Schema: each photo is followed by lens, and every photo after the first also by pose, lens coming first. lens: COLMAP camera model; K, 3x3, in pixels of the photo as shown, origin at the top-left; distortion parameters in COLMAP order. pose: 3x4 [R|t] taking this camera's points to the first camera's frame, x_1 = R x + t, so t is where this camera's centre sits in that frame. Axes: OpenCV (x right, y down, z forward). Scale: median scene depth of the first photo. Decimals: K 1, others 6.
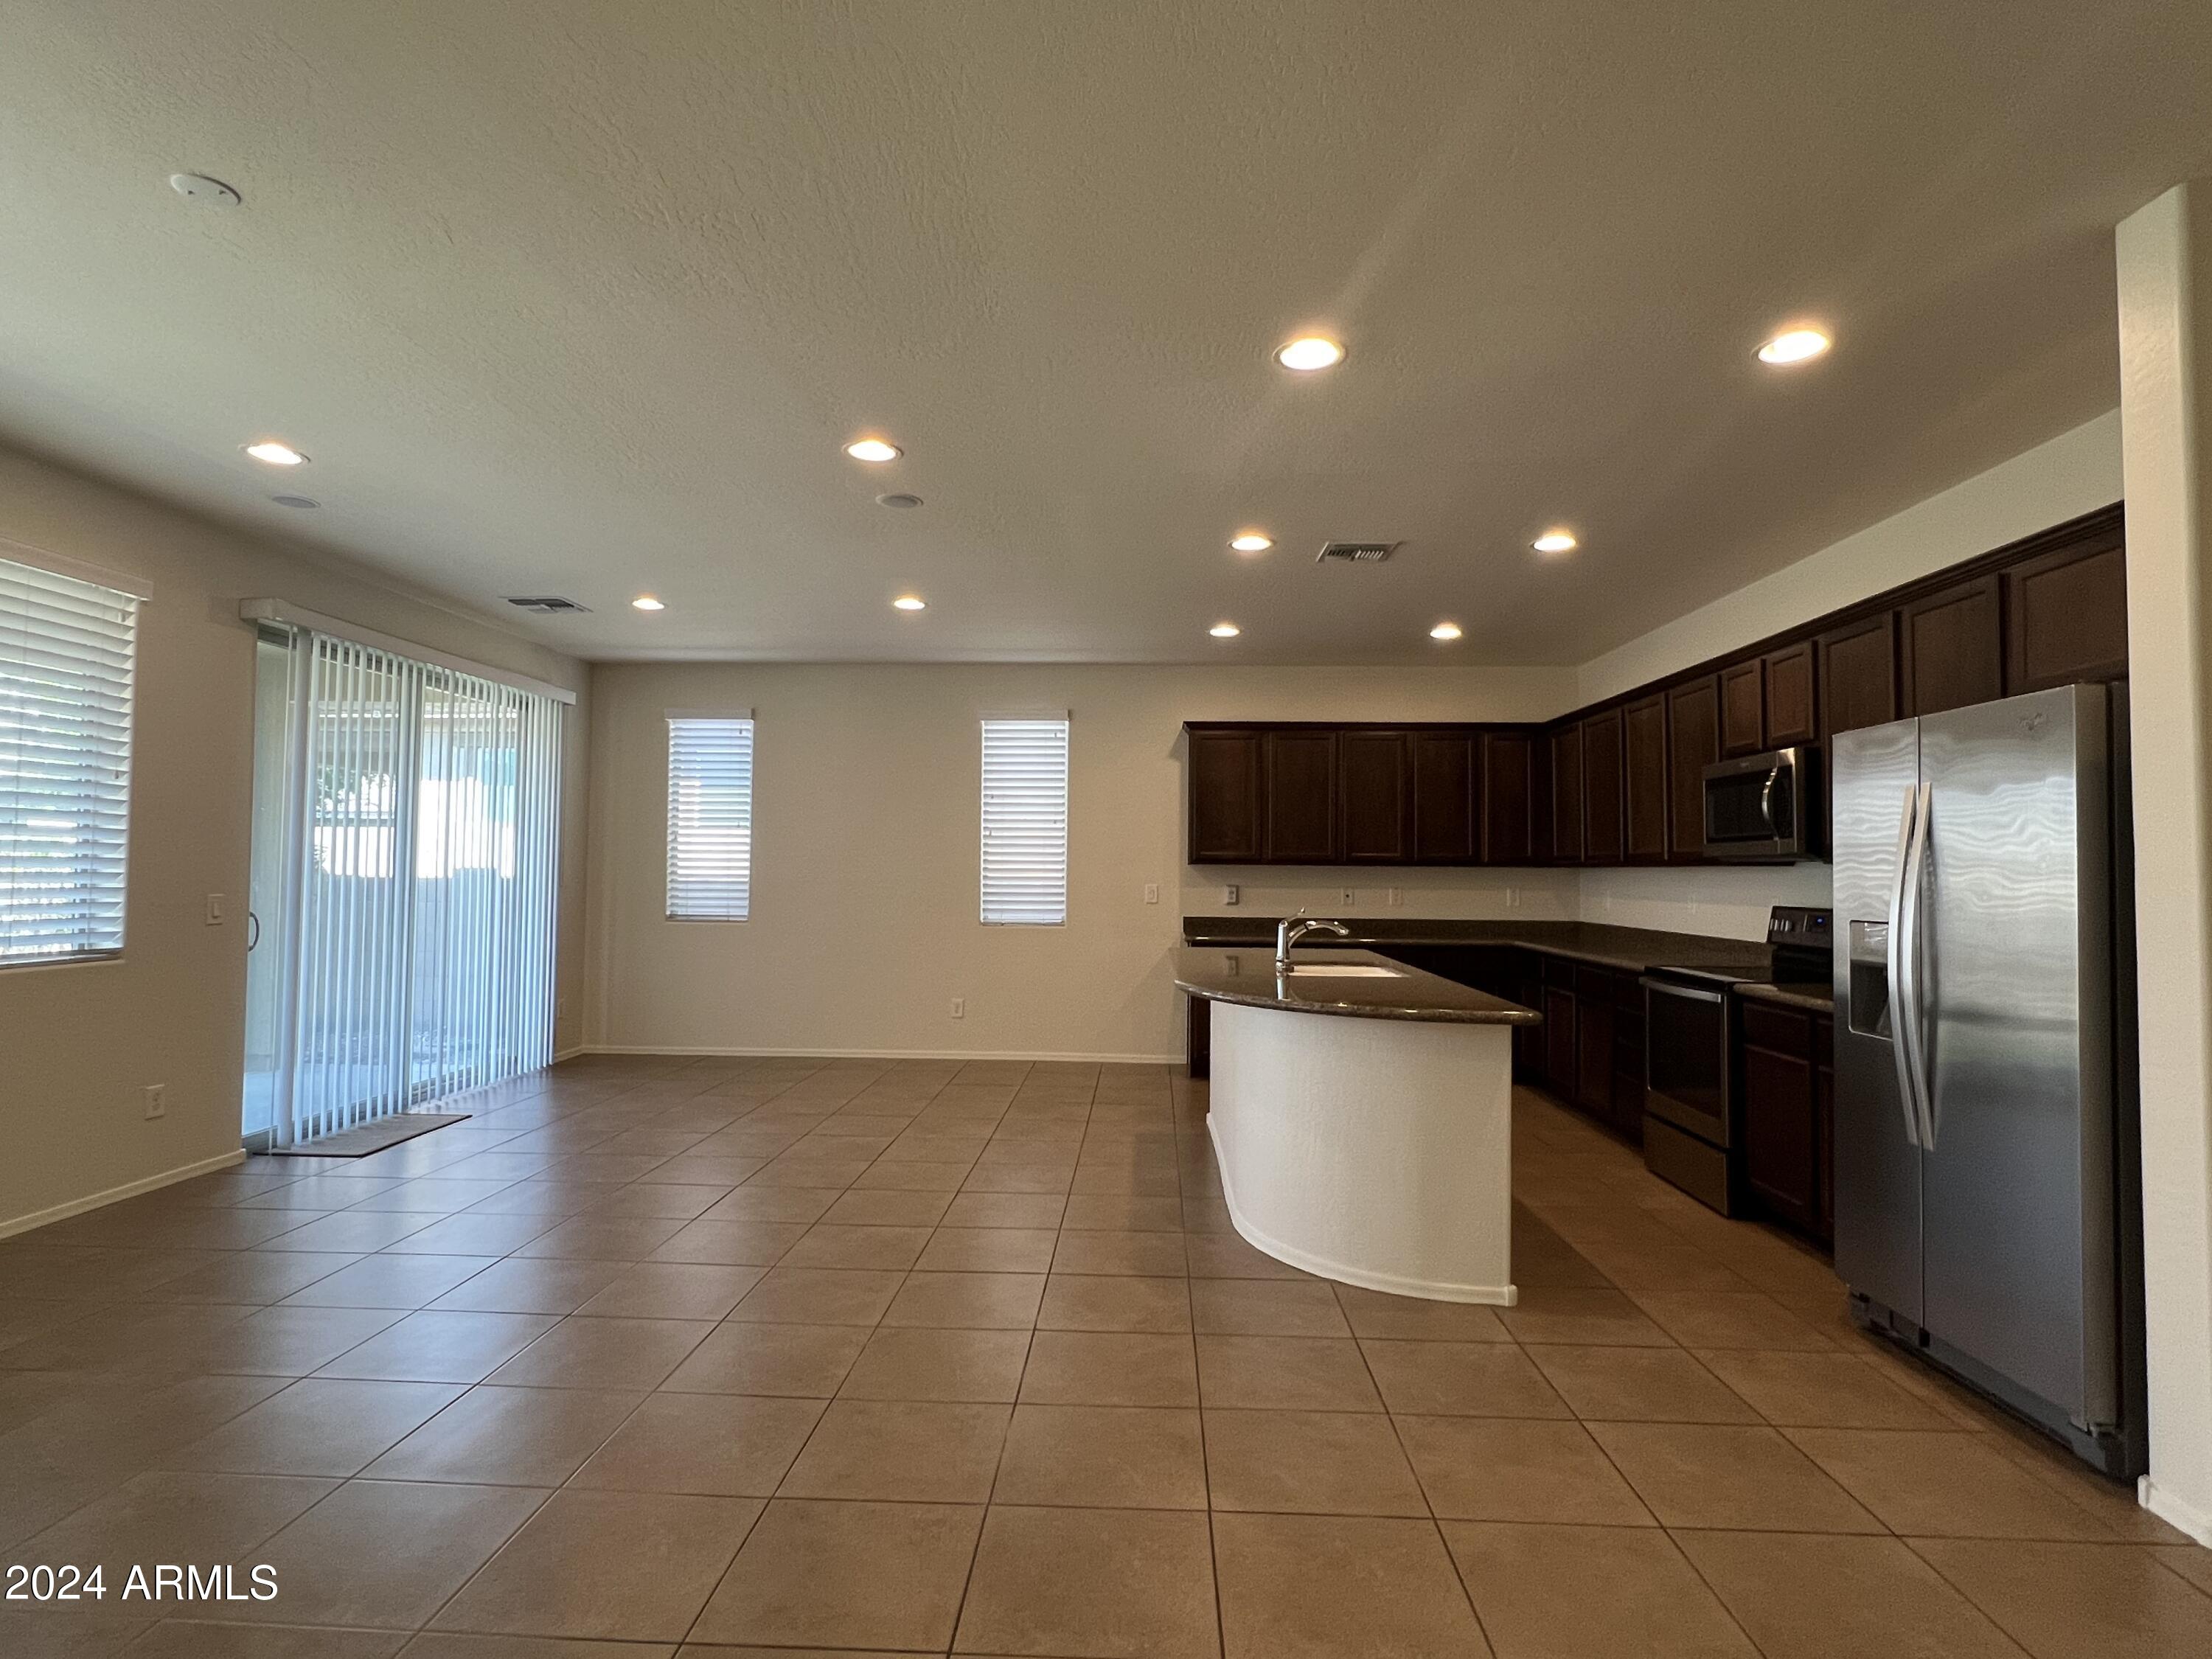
lens RADIAL K [[1149.8, 0, 1097.8], [0, 1149.8, 816.2], [0, 0, 1]] dist [-0.001051, -0.000346]
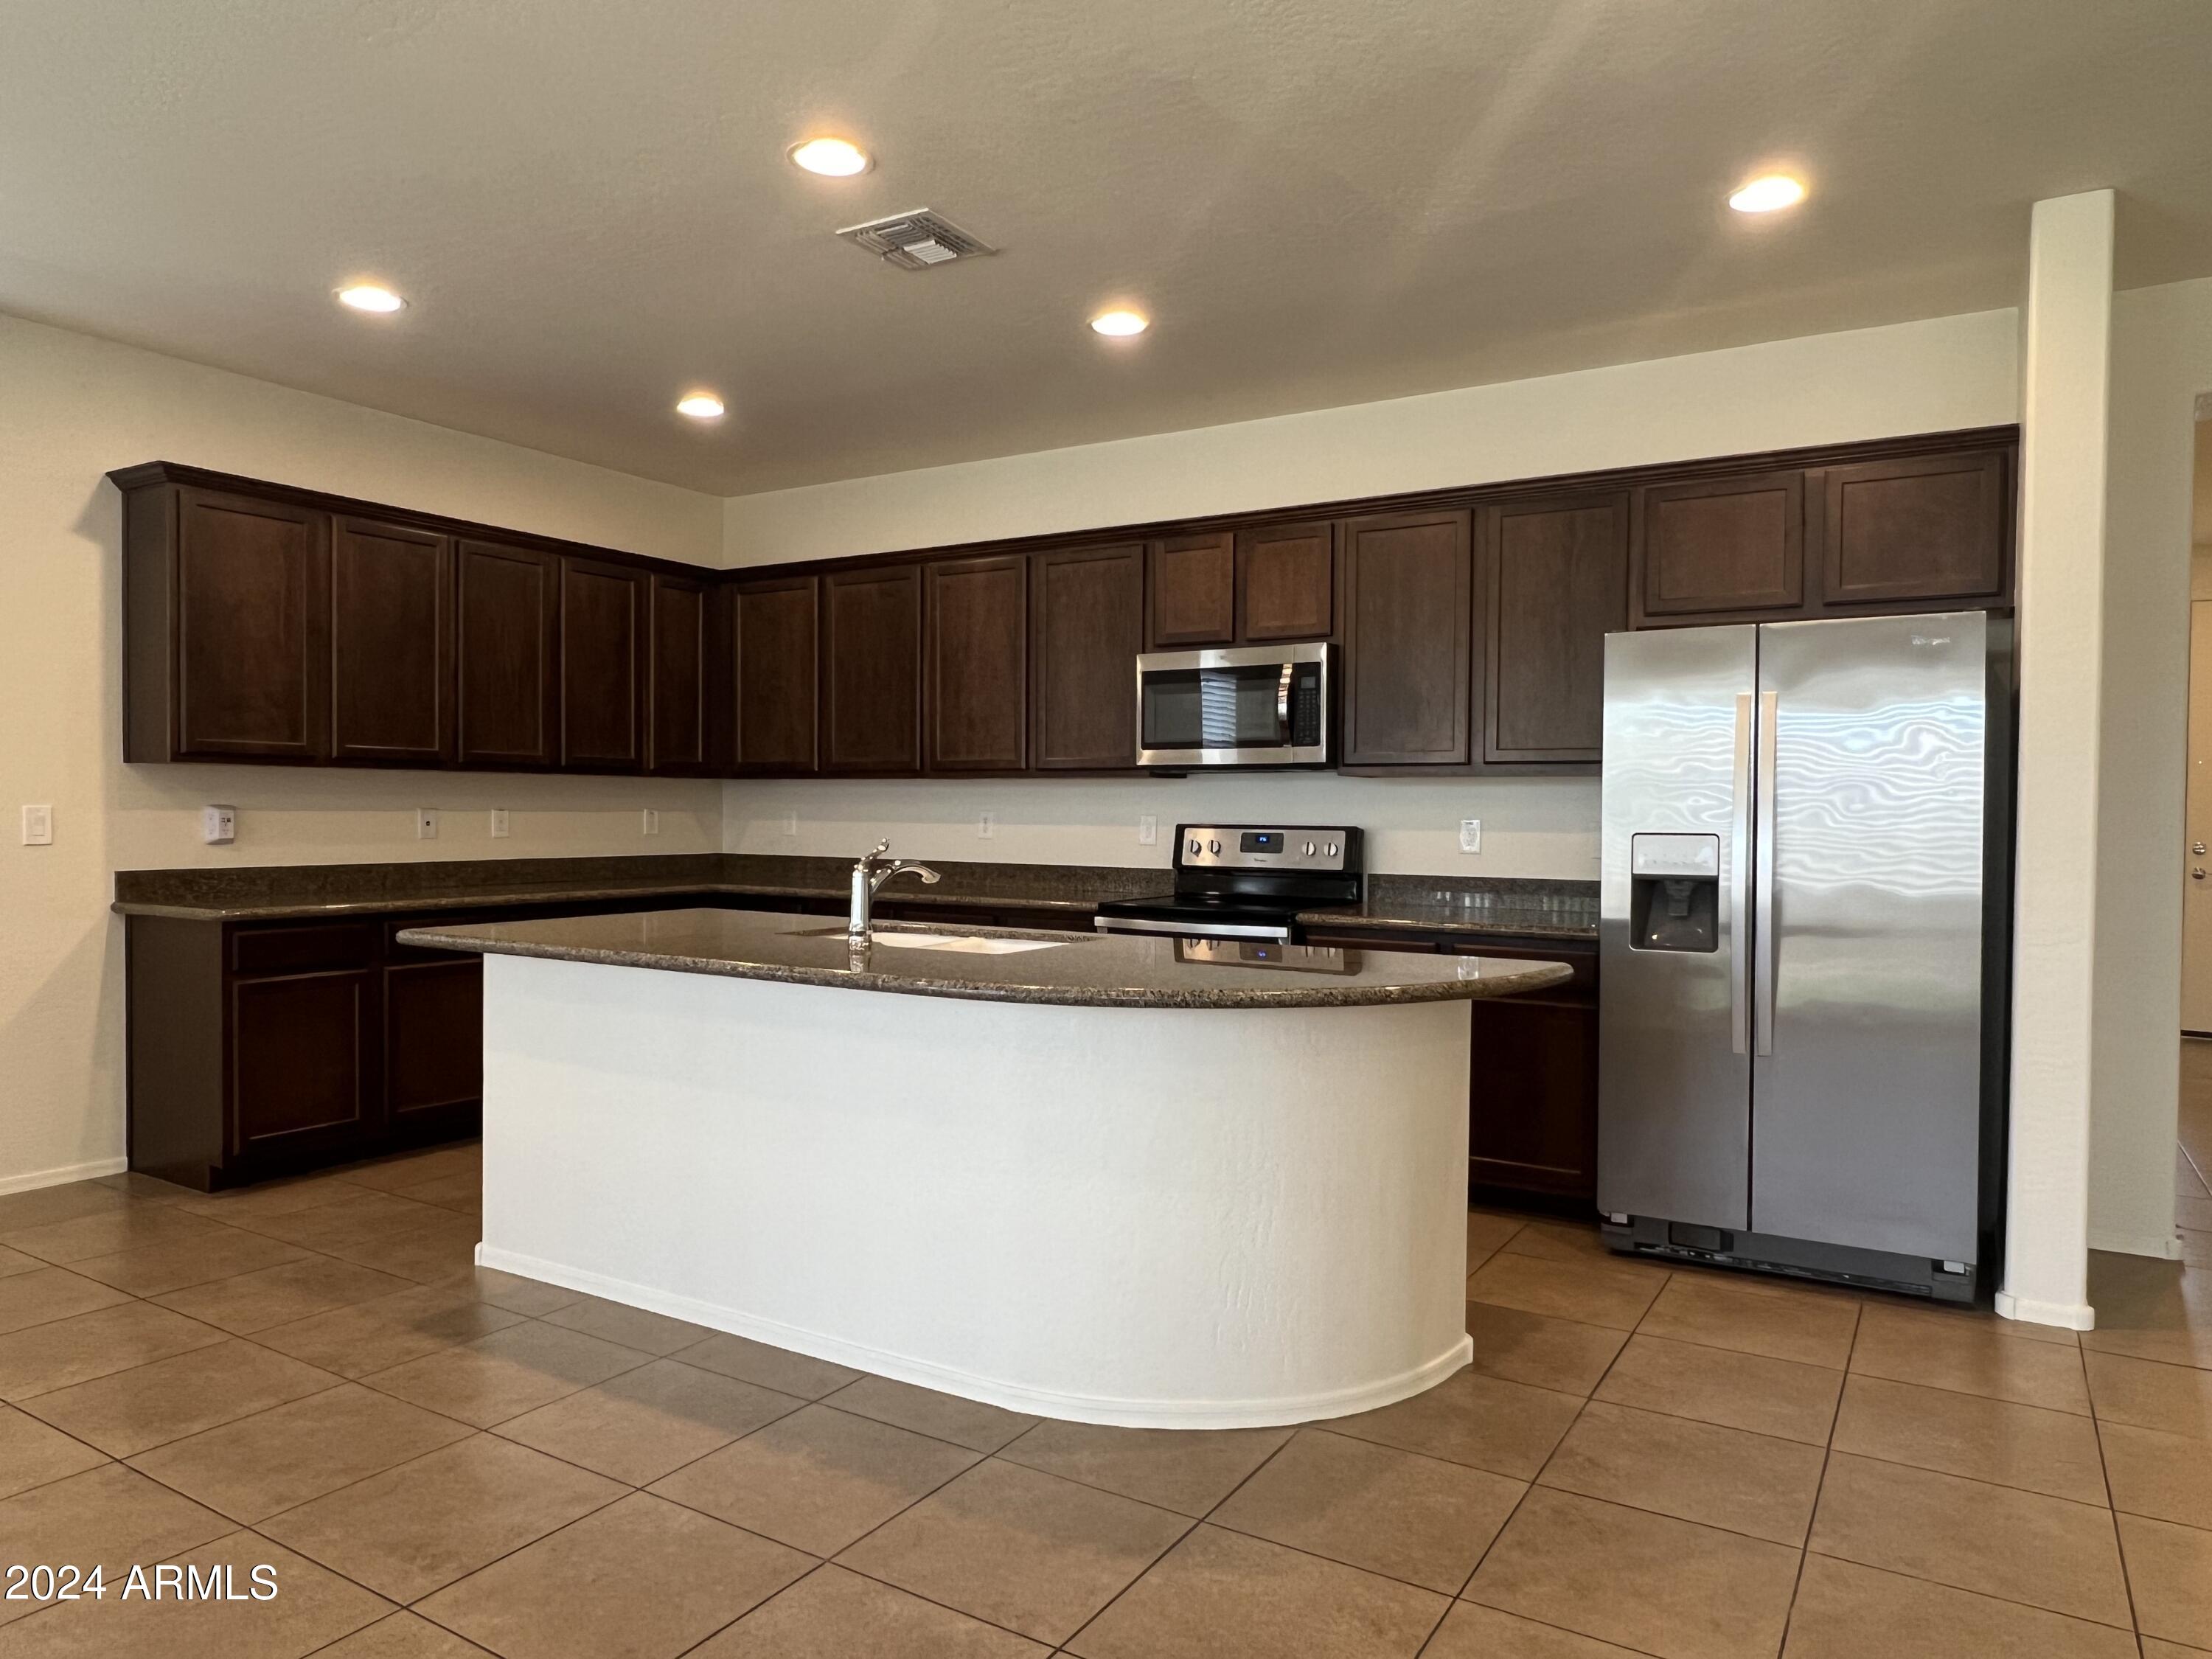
lens RADIAL K [[1429.9, 0, 1104.9], [0, 1429.9, 841.2], [0, 0, 1]] dist [-0.002971, -0.000054]
pose [[0.480625, -0.025255, 0.876563, -0.420016], [-0.046775, 0.997424, 0.054384, 0.038619], [-0.875678, -0.067140, 0.478205, 0.593496]]
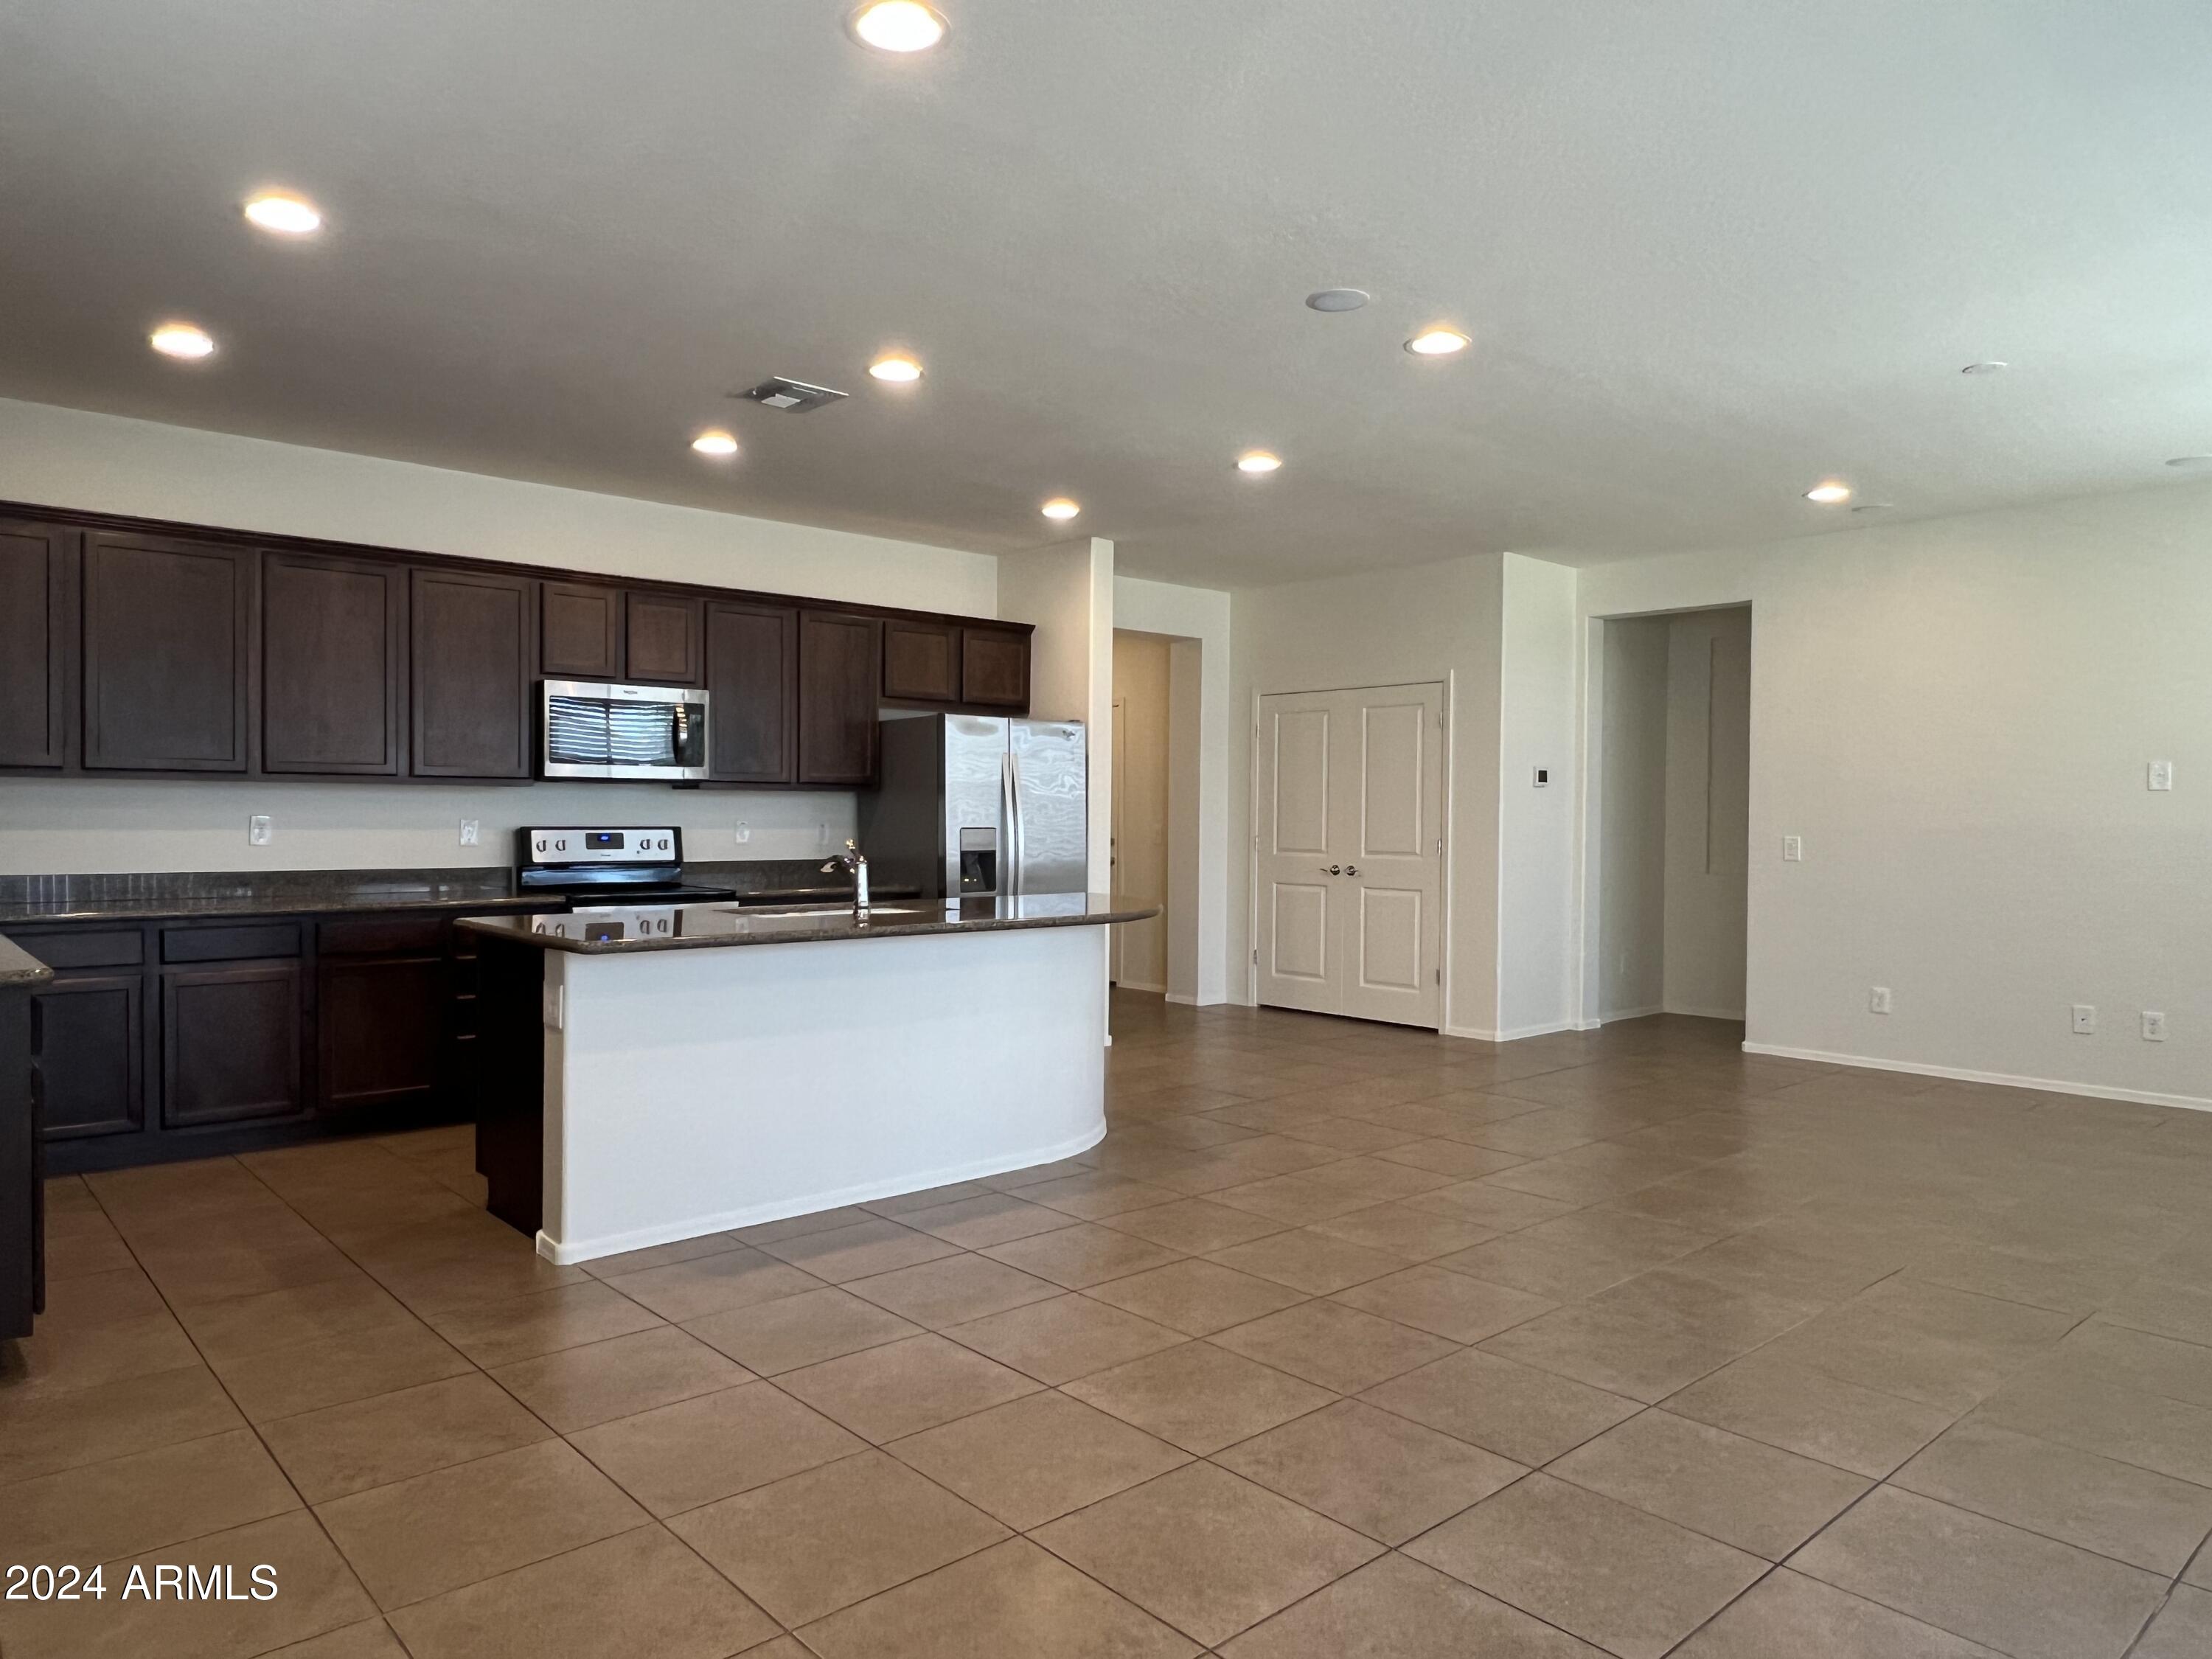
lens RADIAL K [[1429.9, 0, 1104.9], [0, 1429.9, 841.2], [0, 0, 1]] dist [-0.002971, -0.000054]
pose [[-0.705416, -0.030383, 0.708142, -0.700996], [-0.049855, 0.998733, -0.006812, 0.081781], [-0.707038, -0.040110, -0.706037, 1.681816]]
